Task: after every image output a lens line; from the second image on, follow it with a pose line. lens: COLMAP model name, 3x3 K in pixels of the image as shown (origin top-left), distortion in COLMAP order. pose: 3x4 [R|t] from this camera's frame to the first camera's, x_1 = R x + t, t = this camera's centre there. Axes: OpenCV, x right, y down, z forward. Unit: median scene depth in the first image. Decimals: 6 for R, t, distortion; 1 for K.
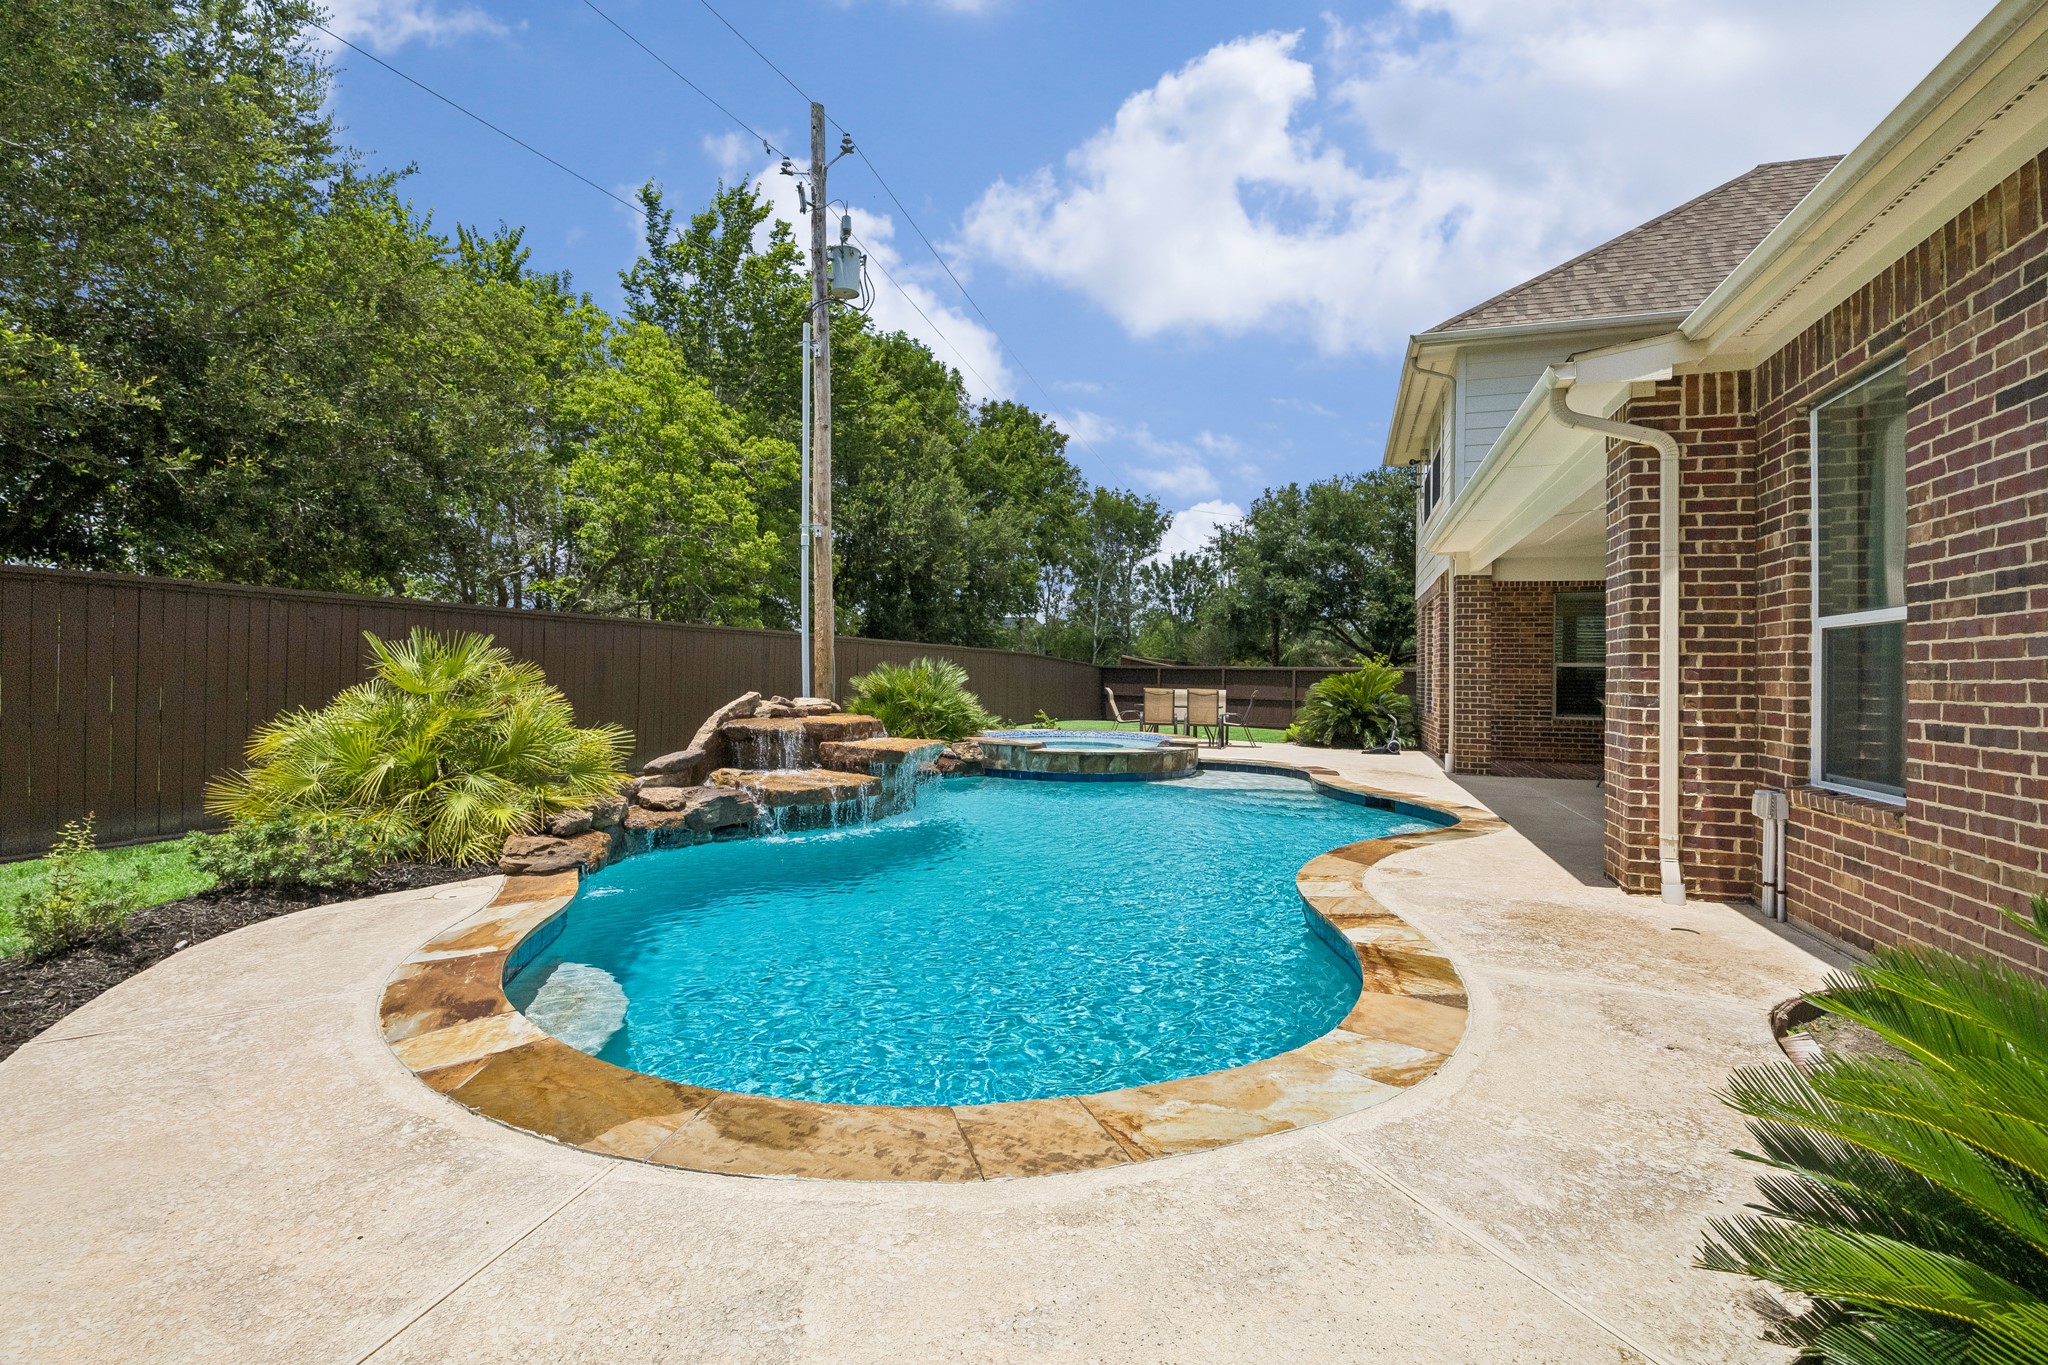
lens RADIAL K [[911.8, 0, 1024.5], [0, 911.8, 673.0], [0, 0, 1]] dist [0.002748, 0.000446]
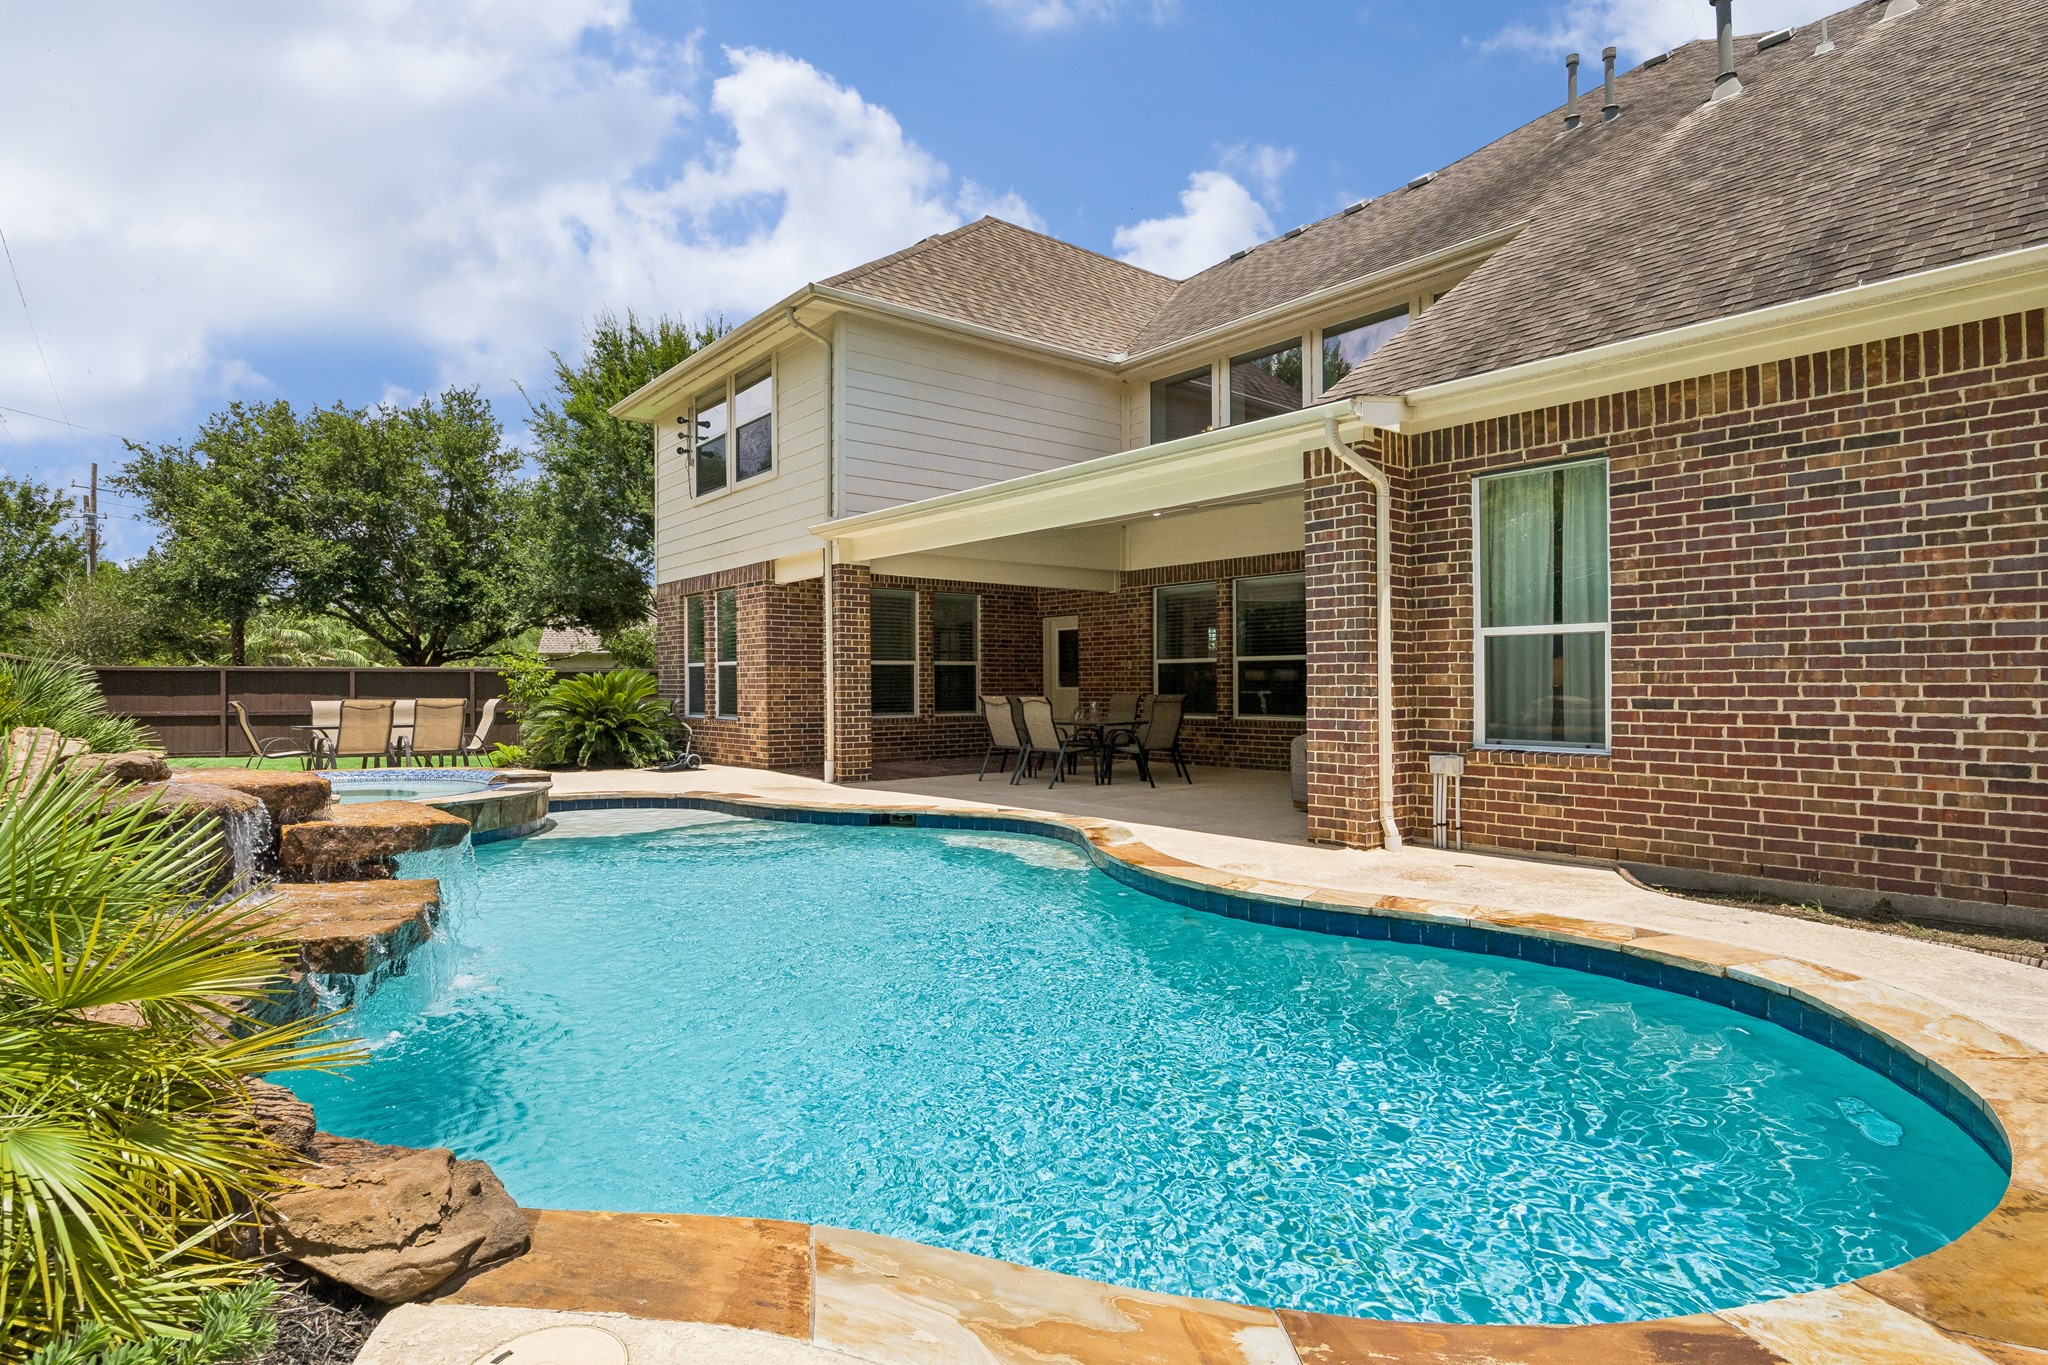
lens RADIAL K [[1094.1, 0, 1026.3], [0, 1094.1, 688.5], [0, 0, 1]] dist [-0.007058, -0.000243]
pose [[0.540424, -0.021652, 0.841114, -0.805562], [0.009668, 0.999763, 0.019524, -0.006286], [-0.841337, -0.002420, 0.540505, 0.601202]]
